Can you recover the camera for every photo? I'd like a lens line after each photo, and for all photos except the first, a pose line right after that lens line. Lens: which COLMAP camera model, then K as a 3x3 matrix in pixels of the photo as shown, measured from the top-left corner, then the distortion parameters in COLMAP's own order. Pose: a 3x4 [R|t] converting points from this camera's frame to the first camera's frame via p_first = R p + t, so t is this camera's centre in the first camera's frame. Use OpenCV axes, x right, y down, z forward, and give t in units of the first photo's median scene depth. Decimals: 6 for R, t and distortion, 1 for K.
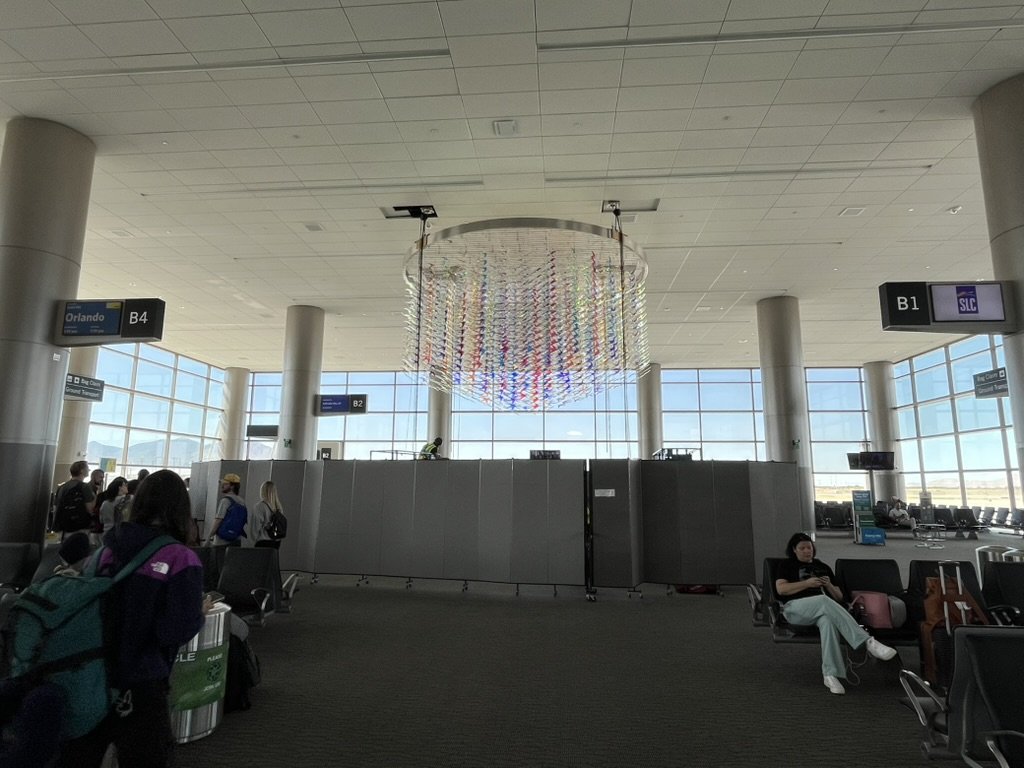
lens RADIAL K [[599.0, 0, 513.4], [0, 599.0, 377.5], [0, 0, 1]] dist [-0.018314, -0.000239]
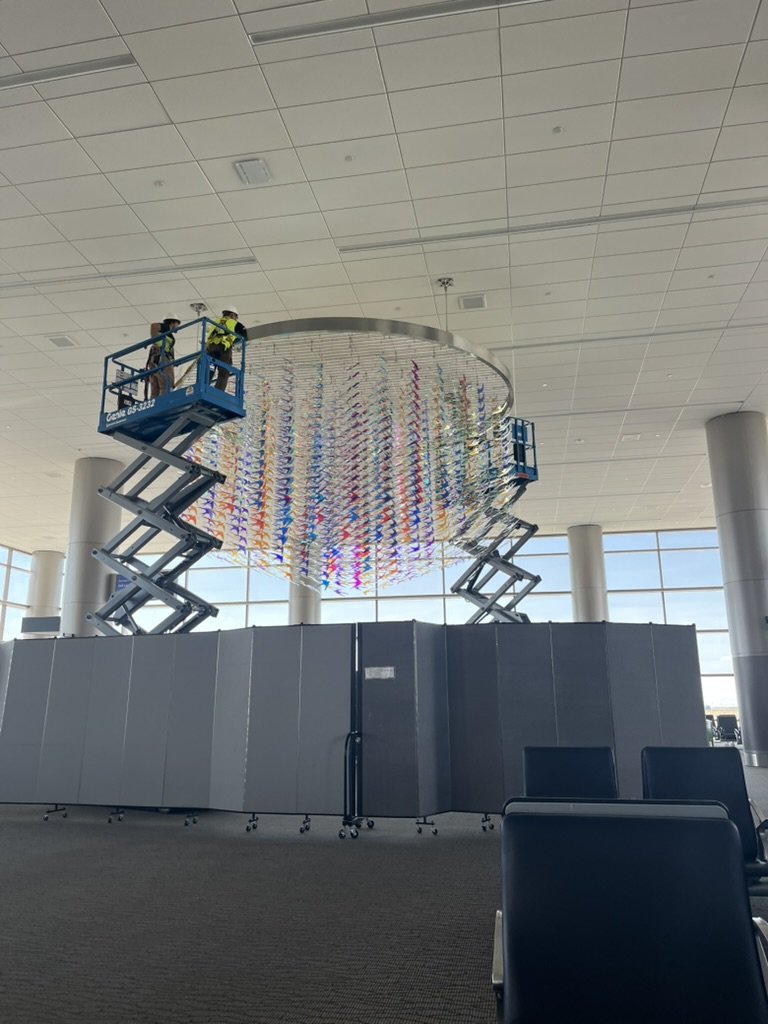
lens RADIAL K [[779.2, 0, 391.4], [0, 779.2, 511.6], [0, 0, 1]] dist [-0.002846, -0.000232]
pose [[0.995232, -0.038750, -0.089506, 0.200028], [0.031939, 0.996573, -0.076309, 0.063752], [0.092156, 0.073087, 0.993059, 0.097159]]
